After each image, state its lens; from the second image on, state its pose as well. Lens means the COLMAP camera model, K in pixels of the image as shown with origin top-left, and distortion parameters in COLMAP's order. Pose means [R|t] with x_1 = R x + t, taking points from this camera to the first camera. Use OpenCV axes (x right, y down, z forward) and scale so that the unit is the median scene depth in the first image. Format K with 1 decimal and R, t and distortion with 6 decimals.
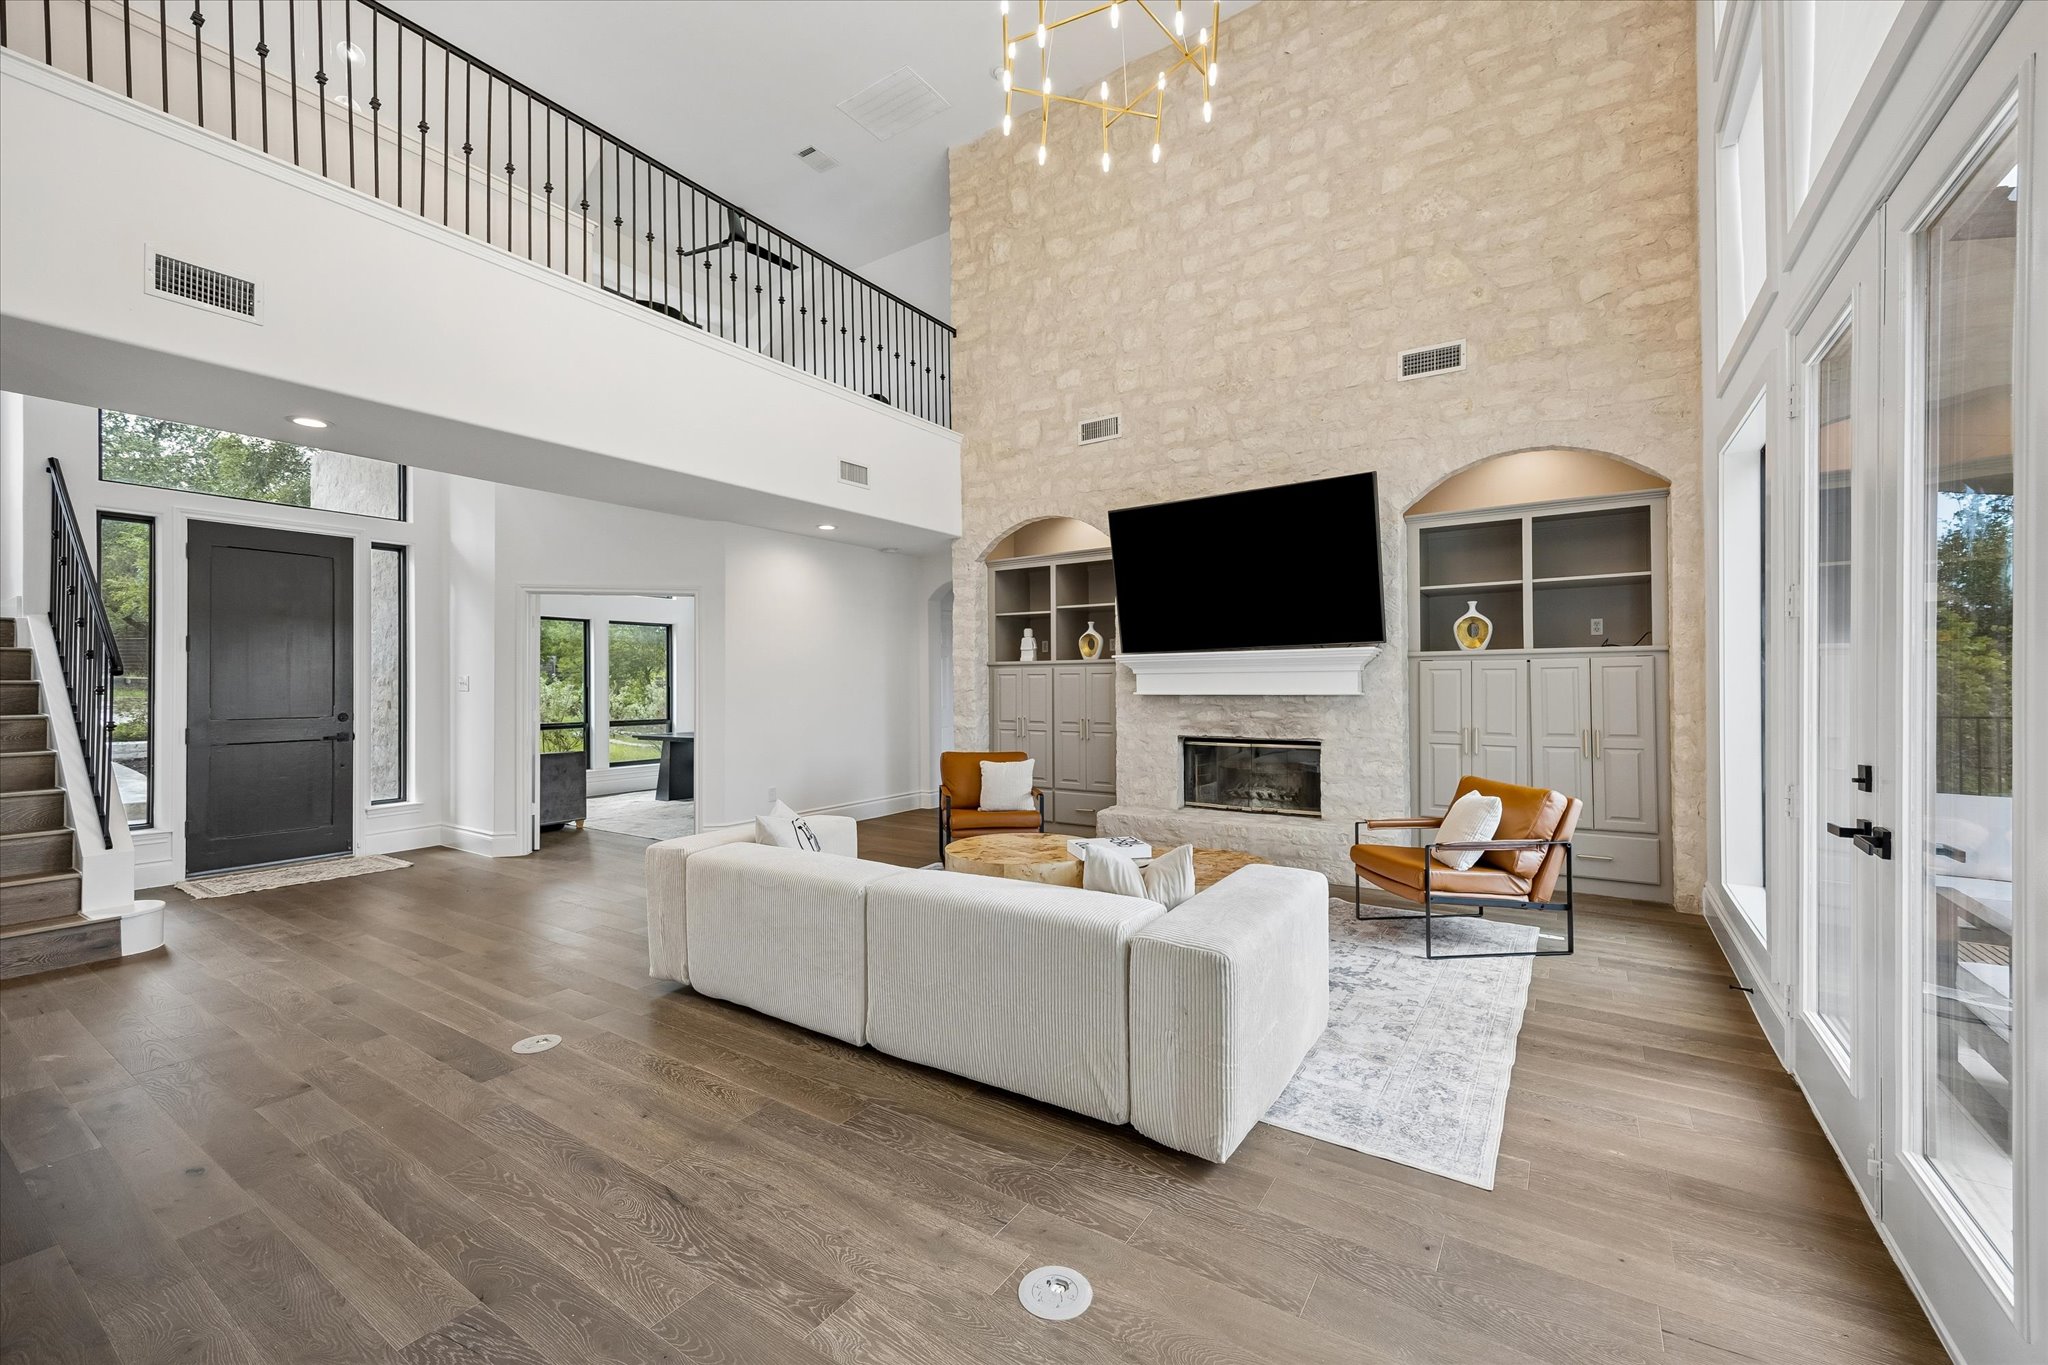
lens RADIAL K [[812.8, 0, 1030.7], [0, 812.8, 682.3], [0, 0, 1]] dist [0.002938, 0.000181]
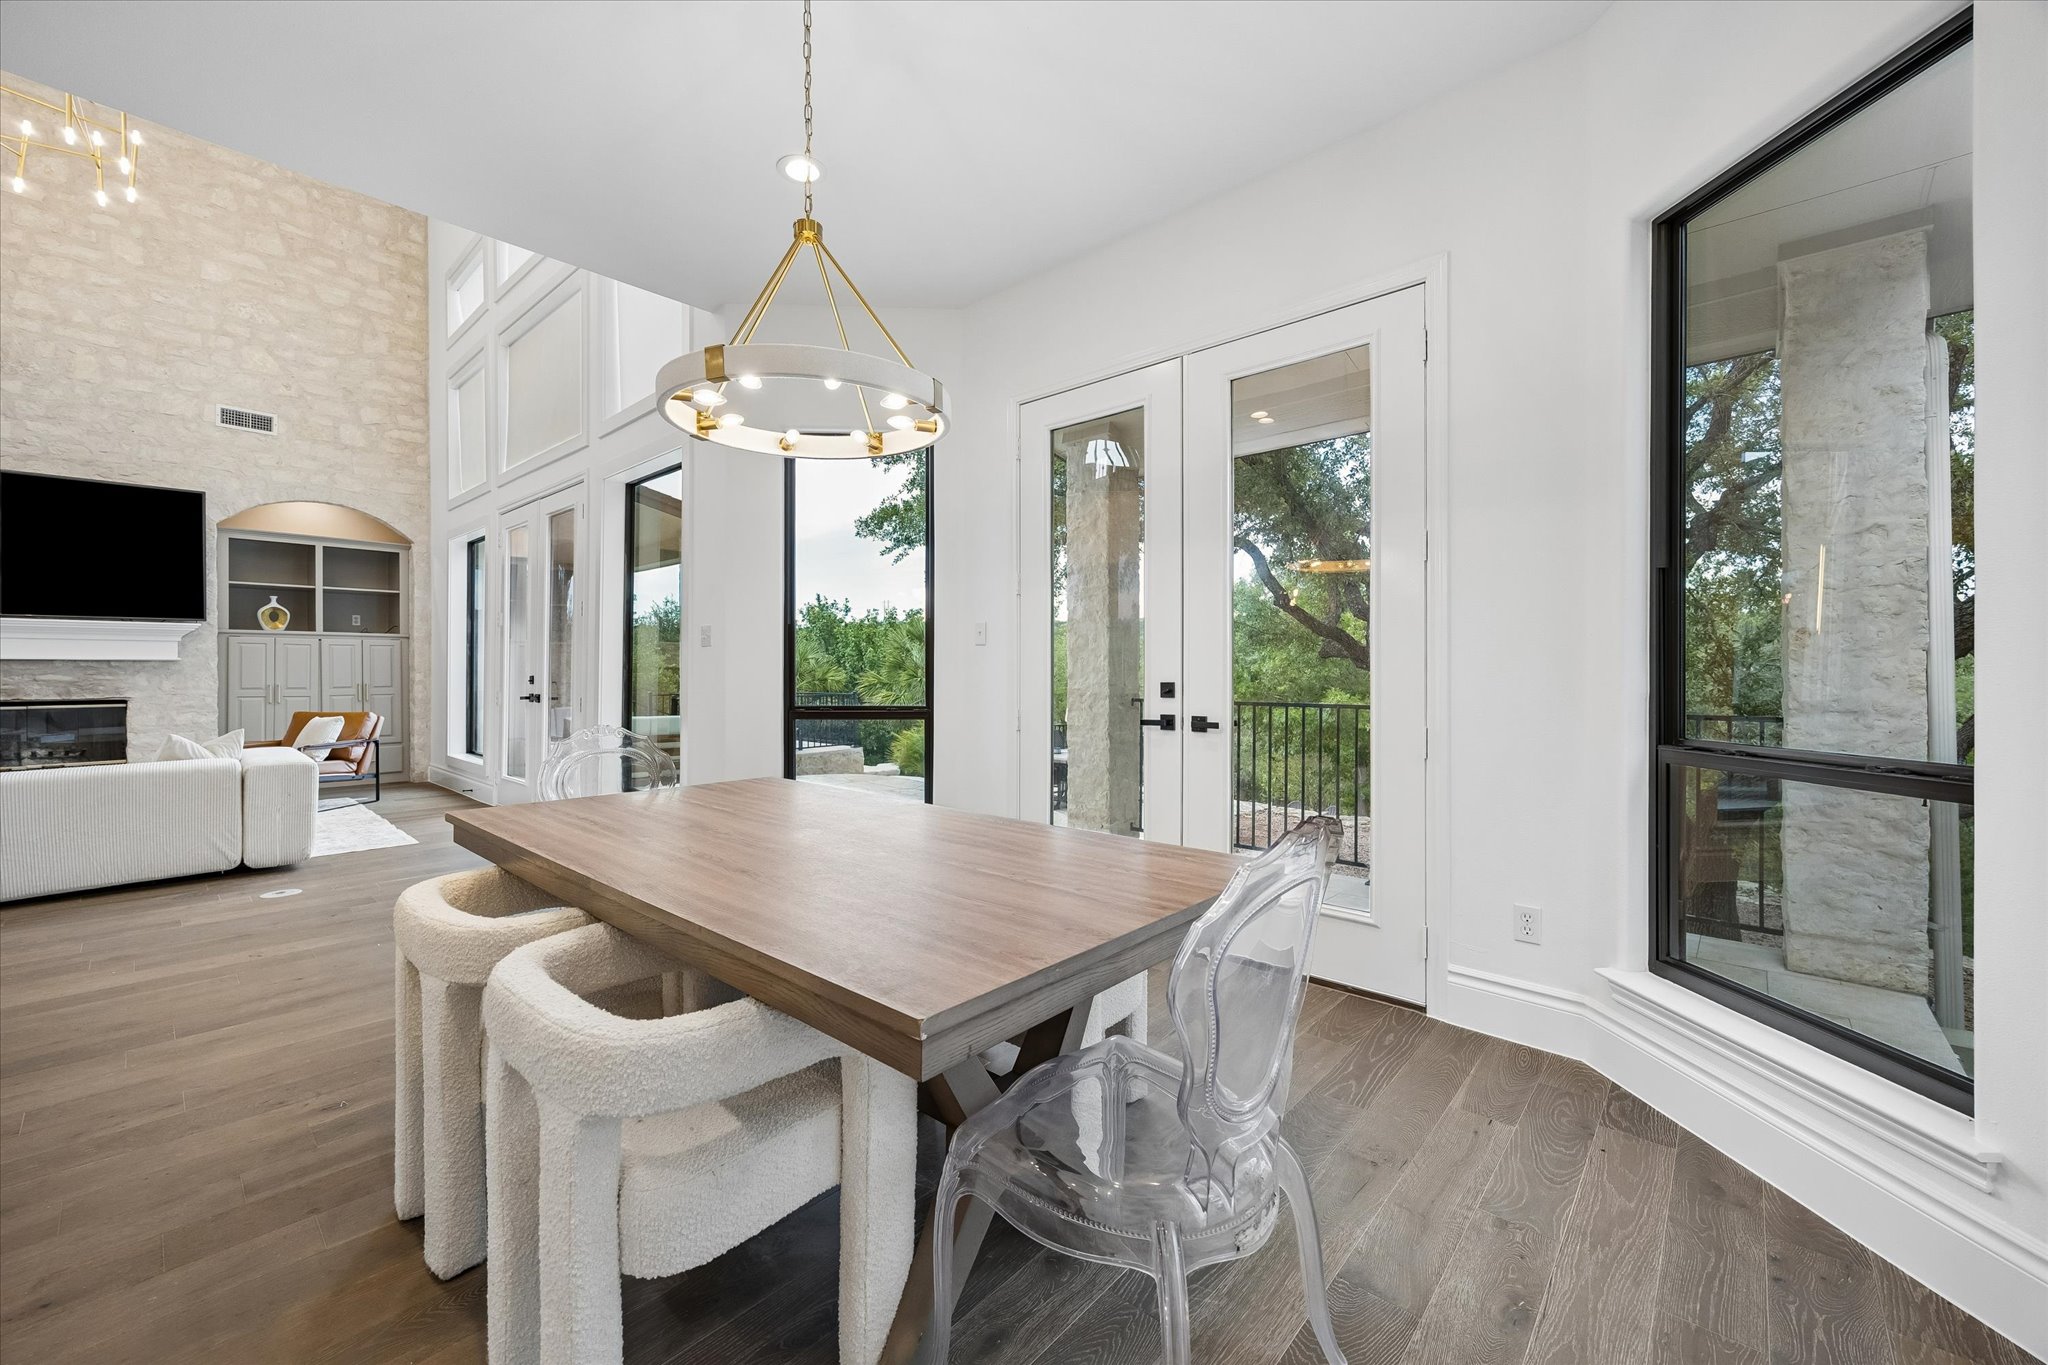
lens RADIAL K [[812.8, 0, 1029.7], [0, 812.8, 675.5], [0, 0, 1]] dist [0.002938, 0.000181]
pose [[0.136207, 0.002577, 0.990677, -0.709318], [-0.003901, 0.999990, -0.002065, 0.038240], [-0.990673, -0.003584, 0.136216, -0.517495]]
